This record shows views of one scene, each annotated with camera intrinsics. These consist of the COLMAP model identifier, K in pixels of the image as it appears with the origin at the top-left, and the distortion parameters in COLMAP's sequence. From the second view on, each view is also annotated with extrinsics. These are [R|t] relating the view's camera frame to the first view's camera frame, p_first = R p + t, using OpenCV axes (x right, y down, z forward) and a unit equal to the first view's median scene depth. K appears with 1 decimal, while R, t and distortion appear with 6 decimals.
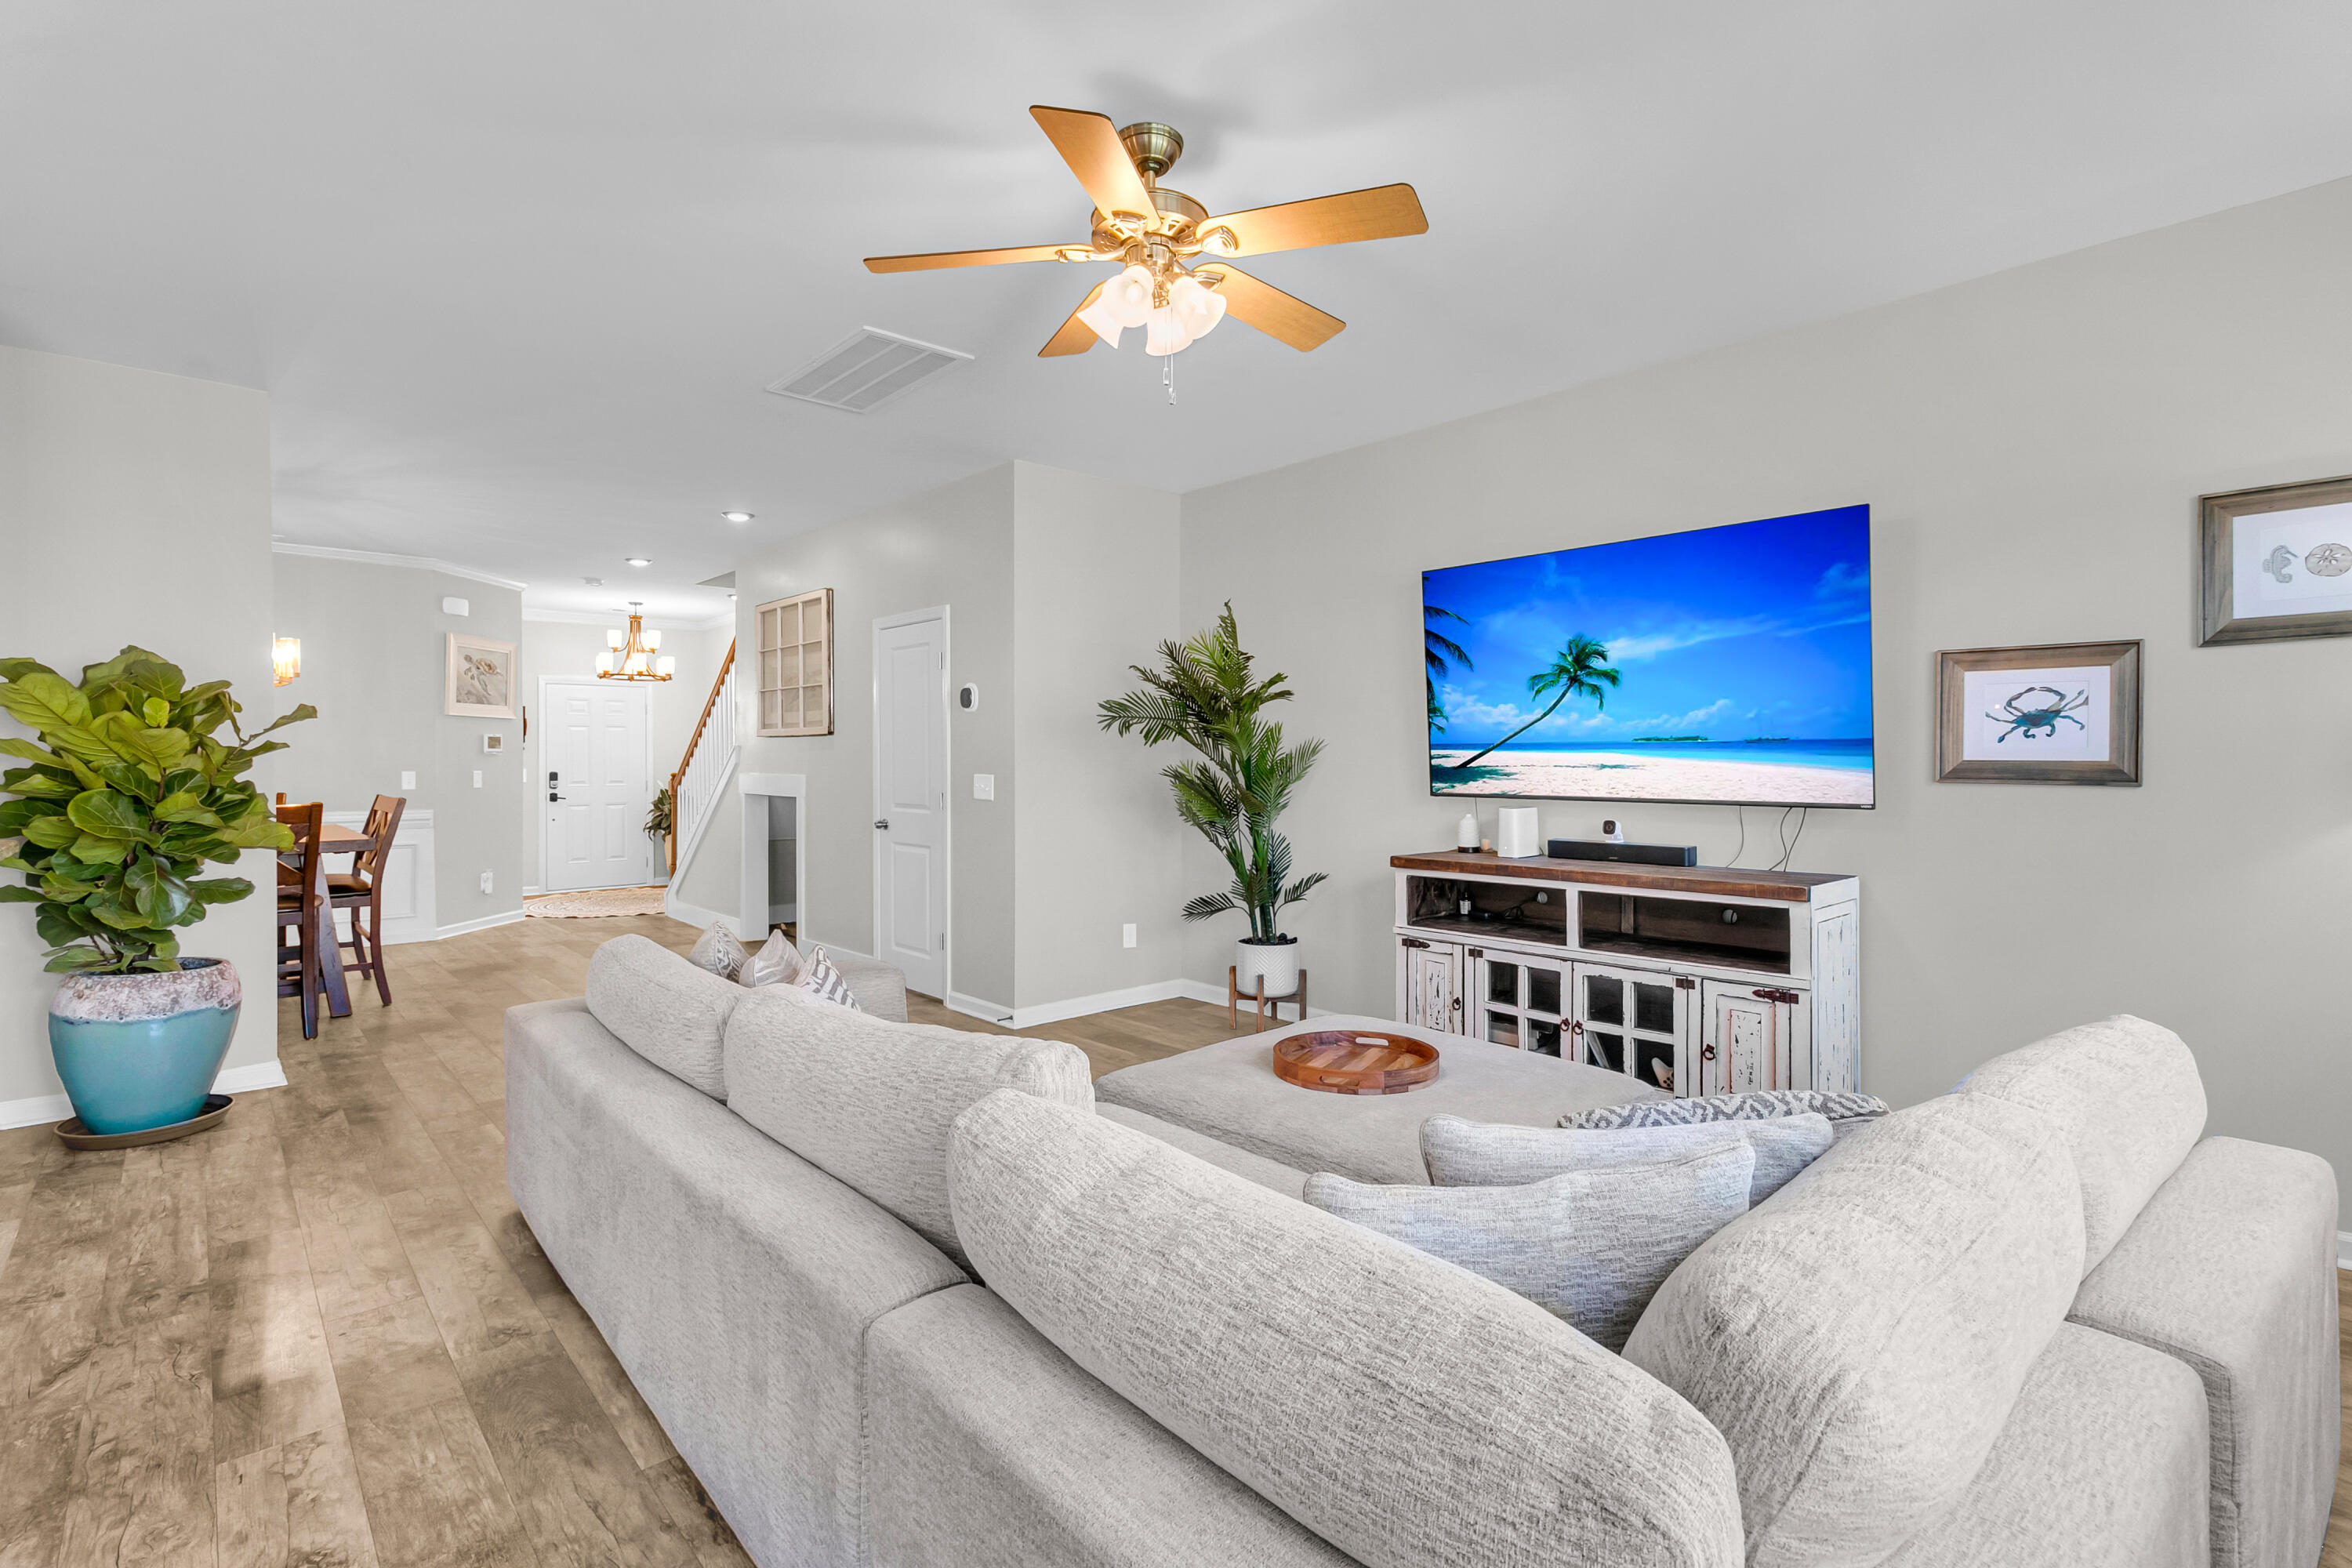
lens RADIAL K [[1098.1, 0, 1170.7], [0, 1098.1, 772.9], [0, 0, 1]] dist [0.003525, -0.001669]
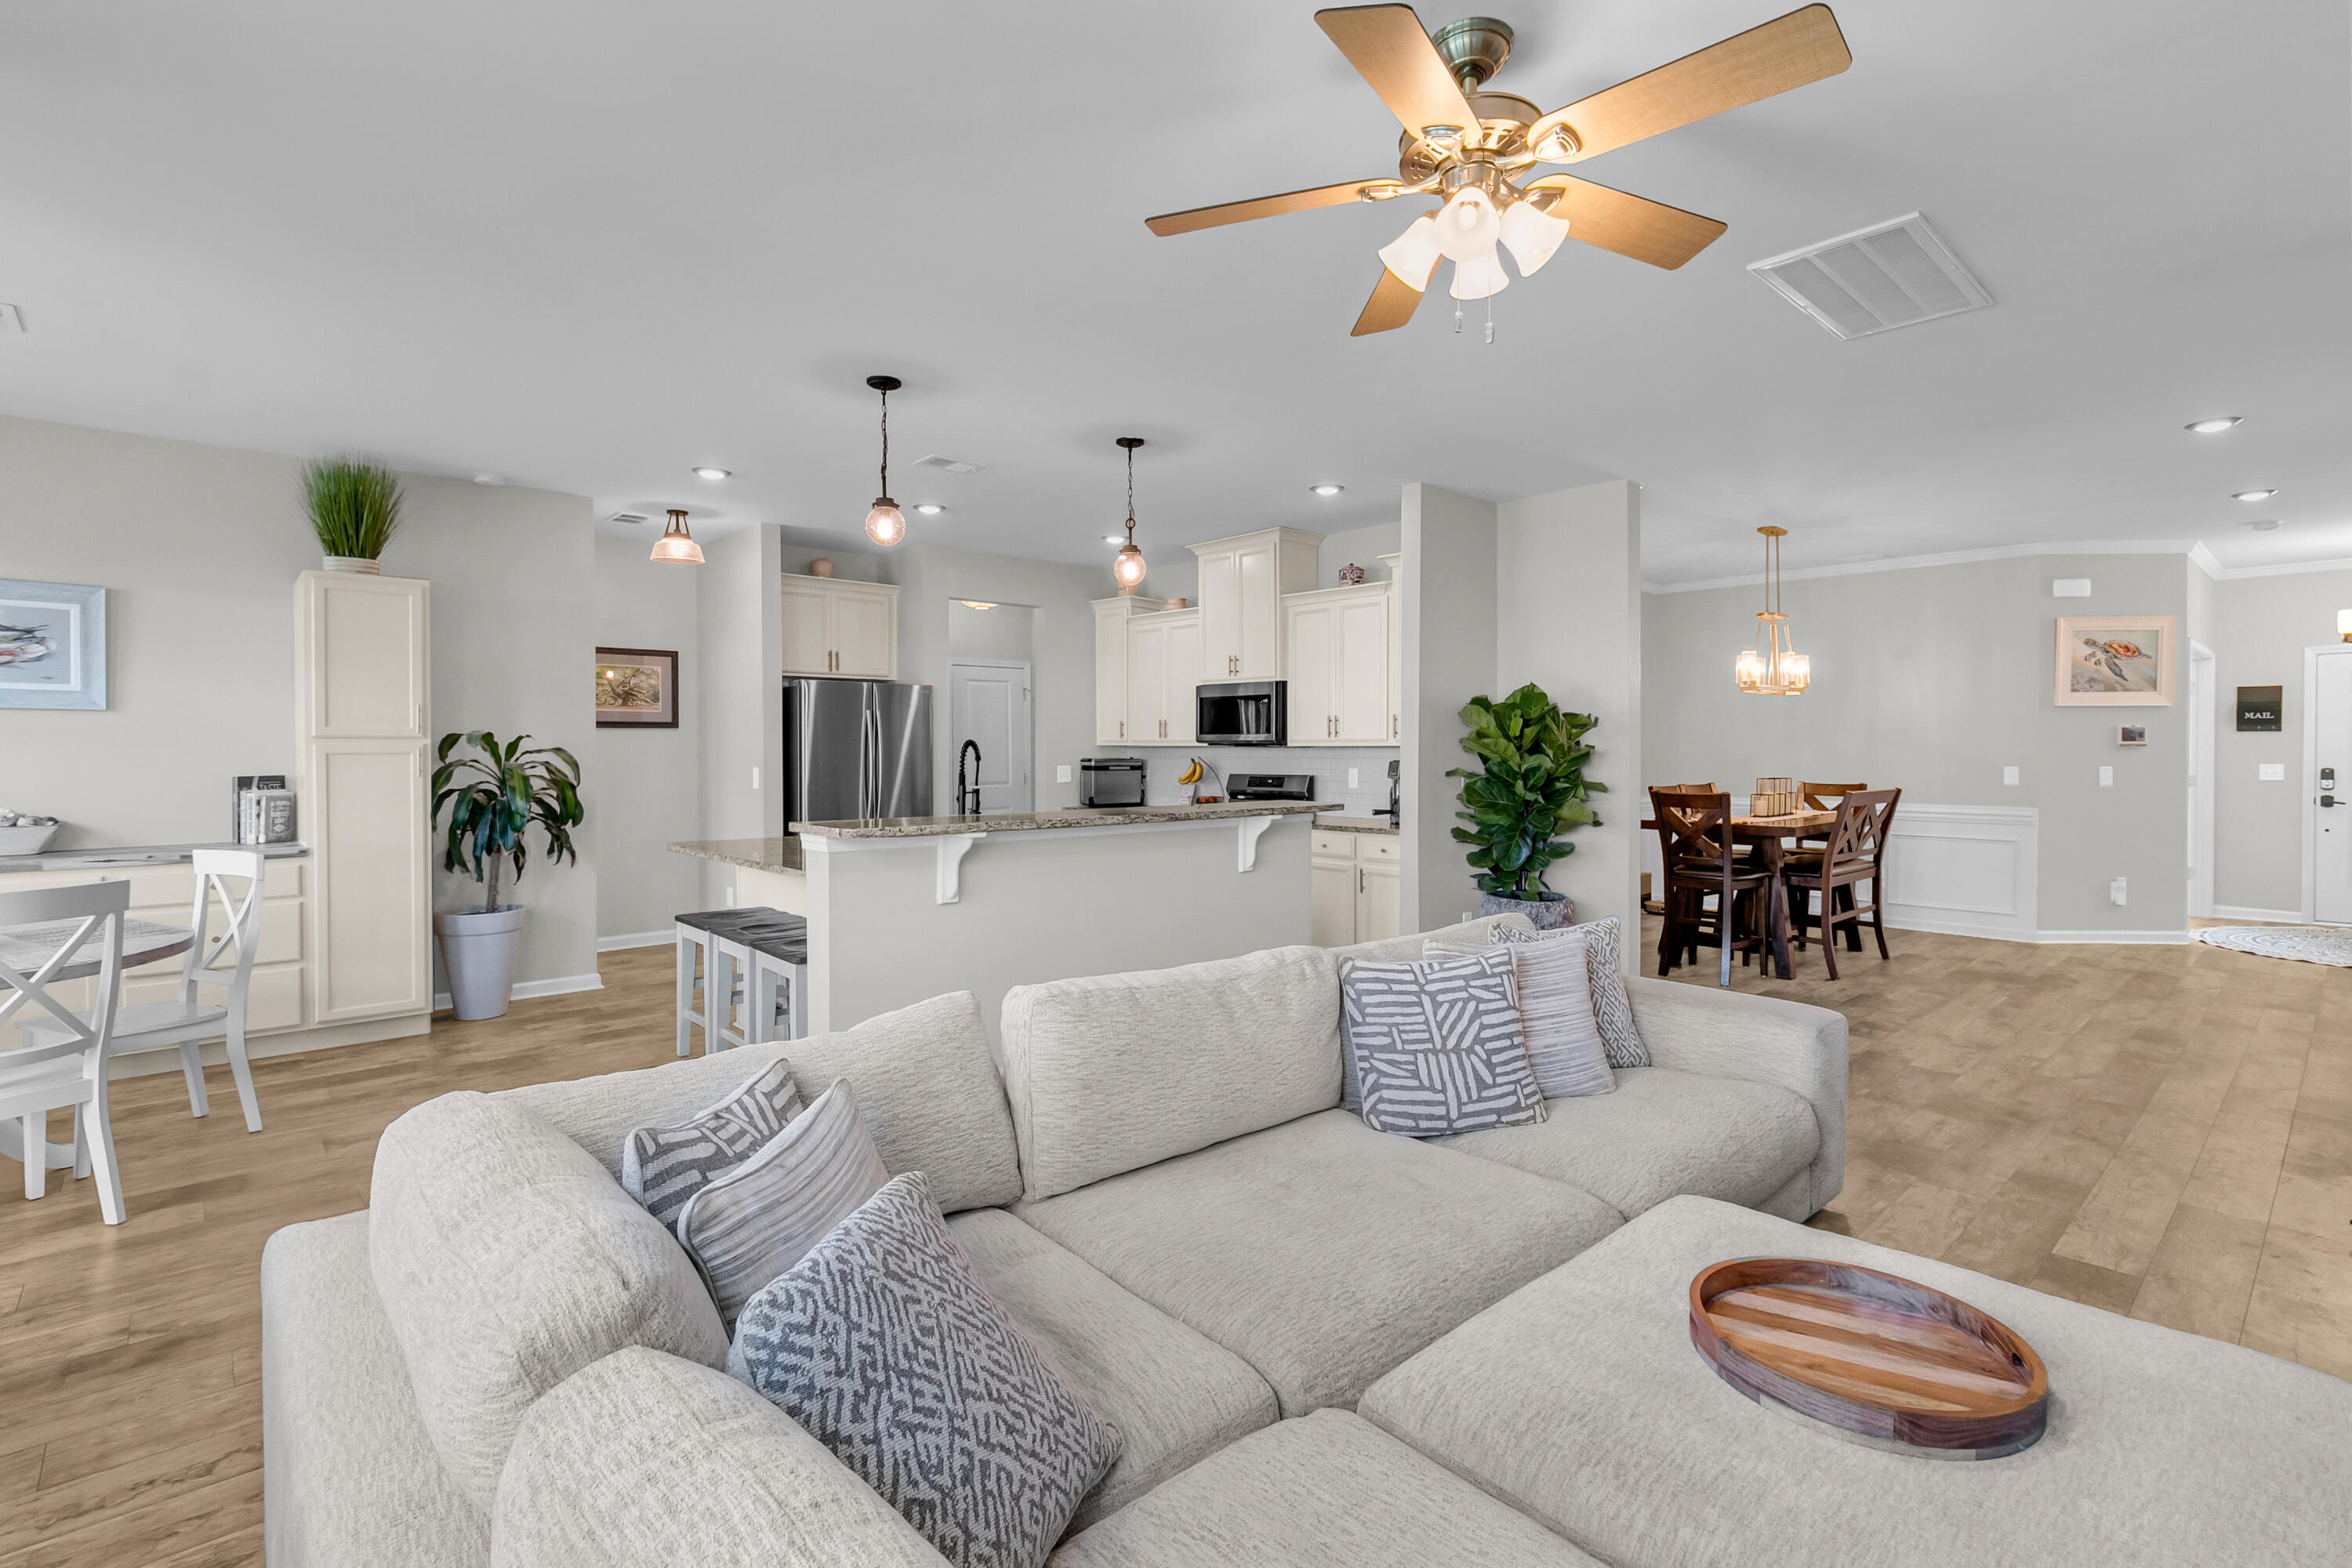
lens RADIAL K [[1098.1, 0, 1193.7], [0, 1098.1, 769.4], [0, 0, 1]] dist [0.003525, -0.001669]
pose [[0.004535, 0.021212, -0.999765, 0.528162], [-0.009390, 0.999732, 0.021169, -0.022561], [0.999946, 0.009291, 0.004733, 0.500185]]
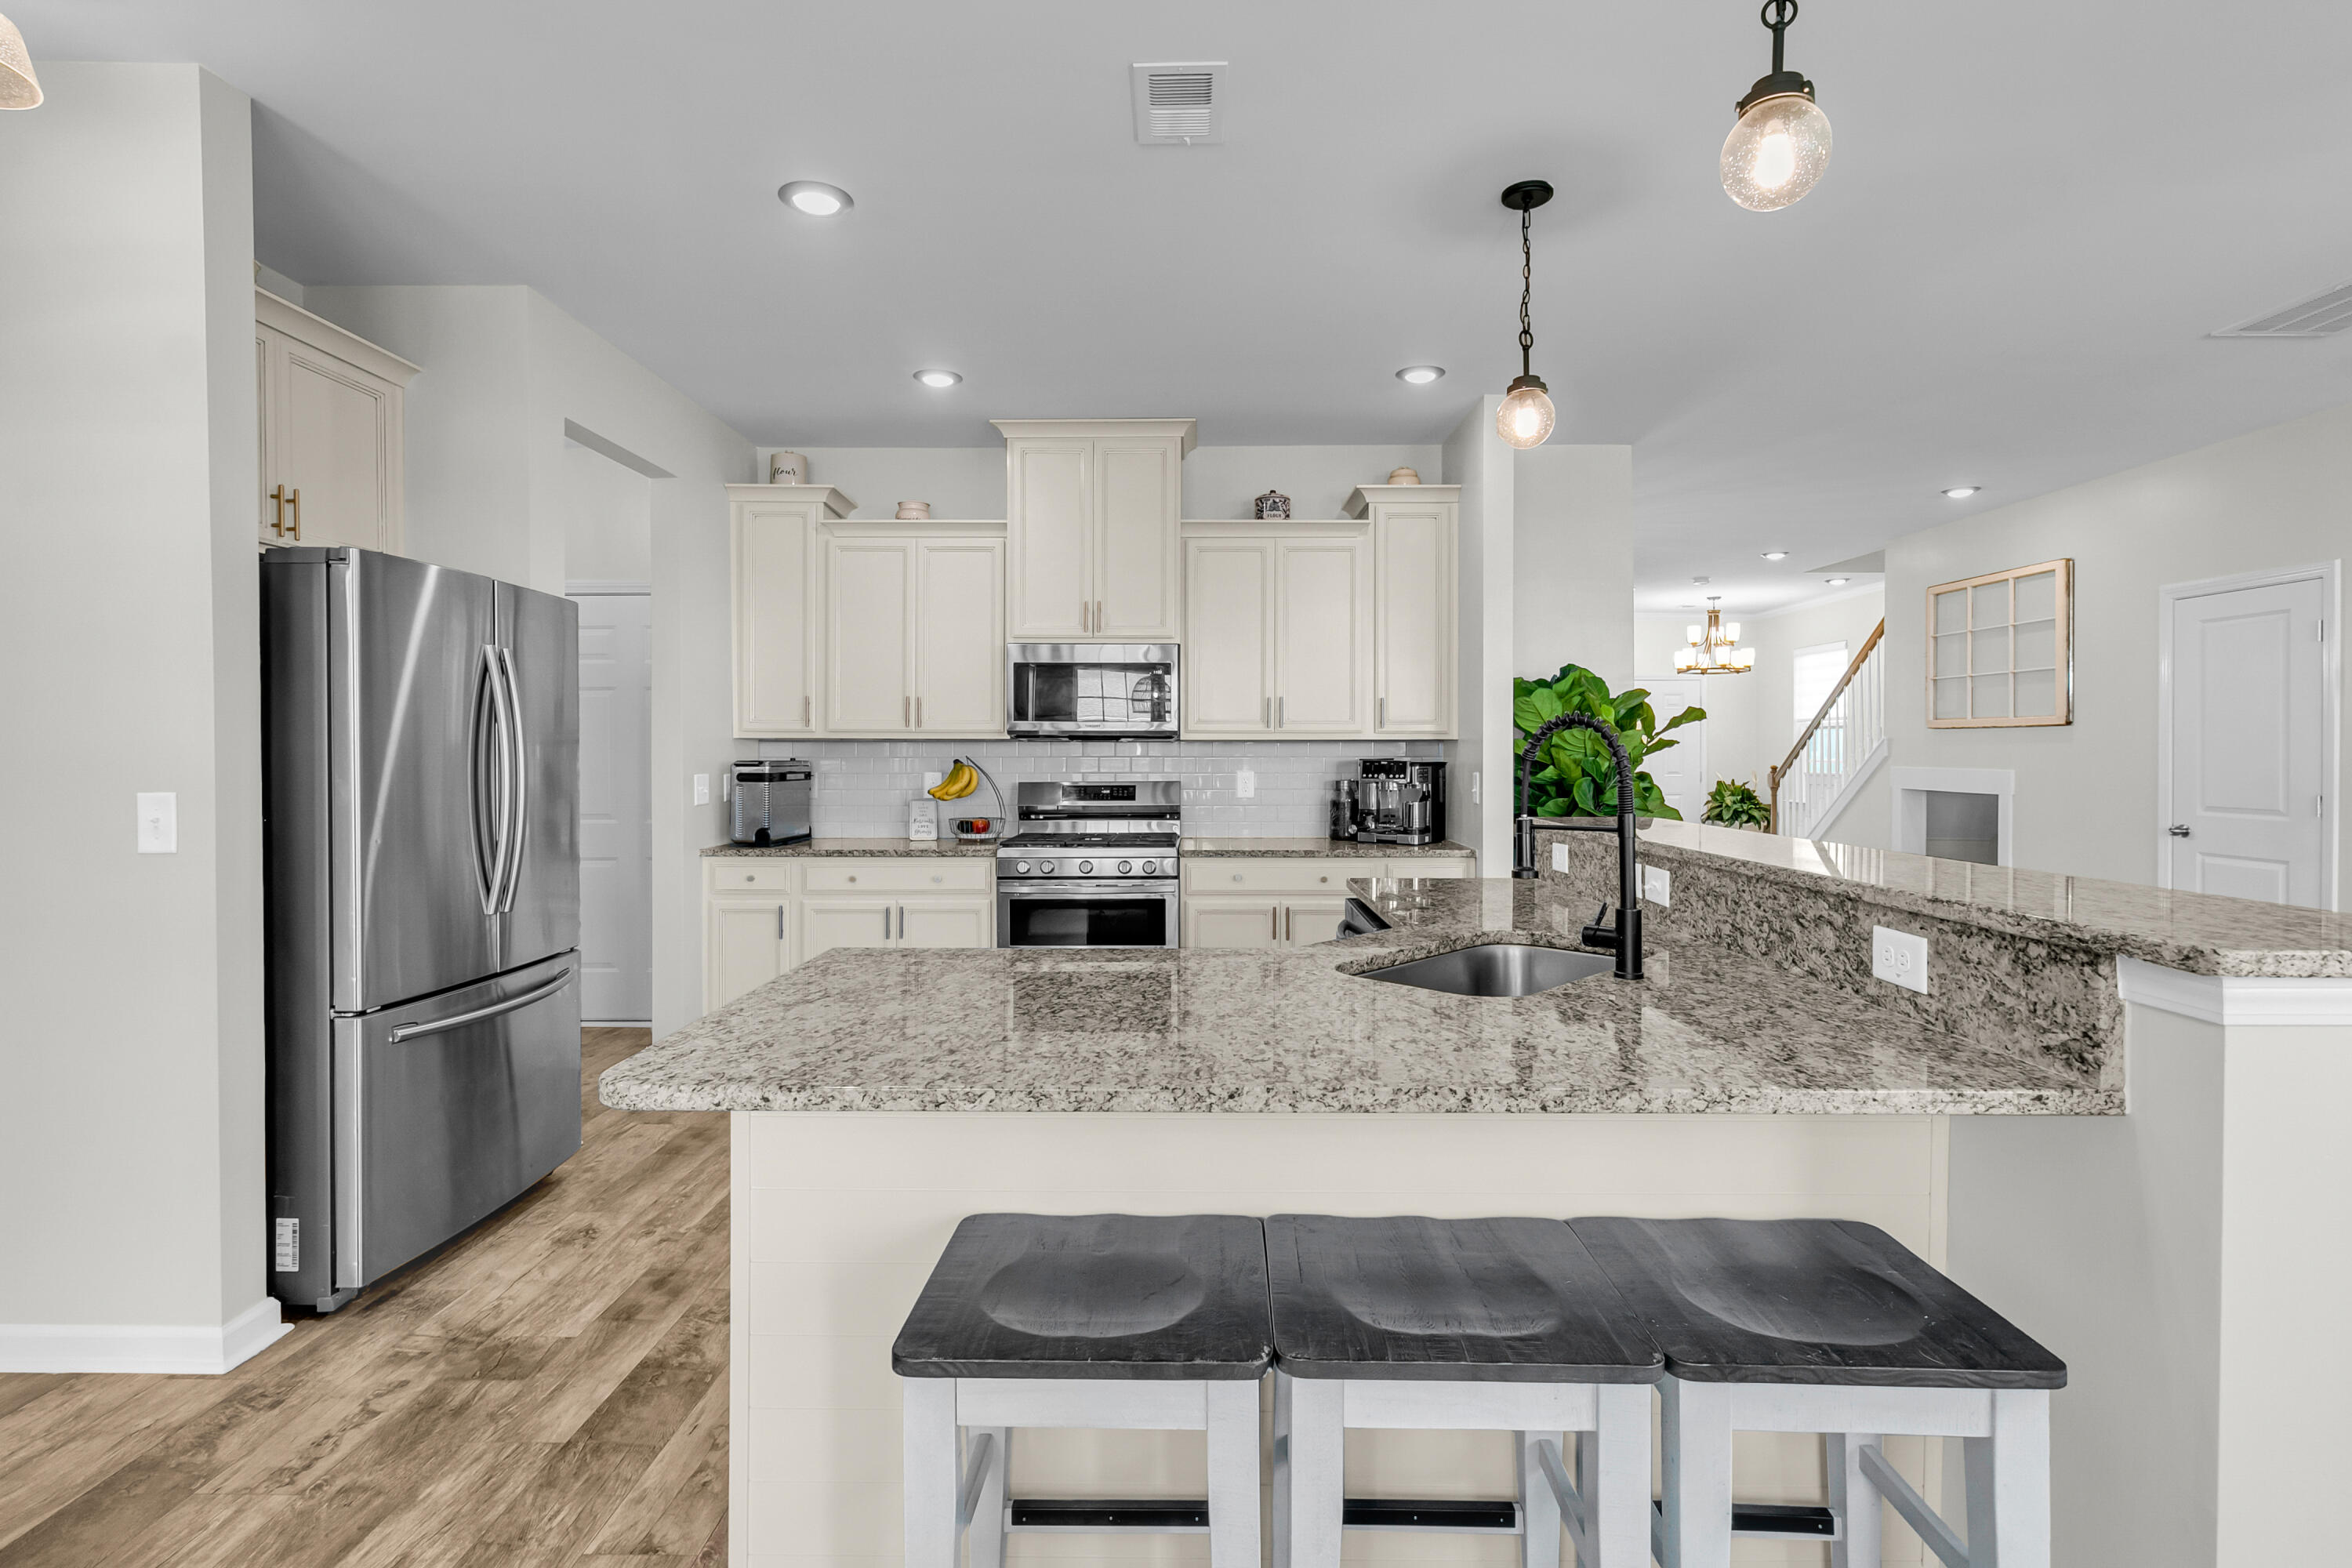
lens RADIAL K [[1098.1, 0, 1180.3], [0, 1098.1, 743.6], [0, 0, 1]] dist [0.003525, -0.001669]
pose [[0.730498, -0.003124, -0.682907, -0.408015], [-0.008152, 0.999878, -0.013293, -0.003804], [0.682866, 0.015278, 0.730384, -0.221701]]
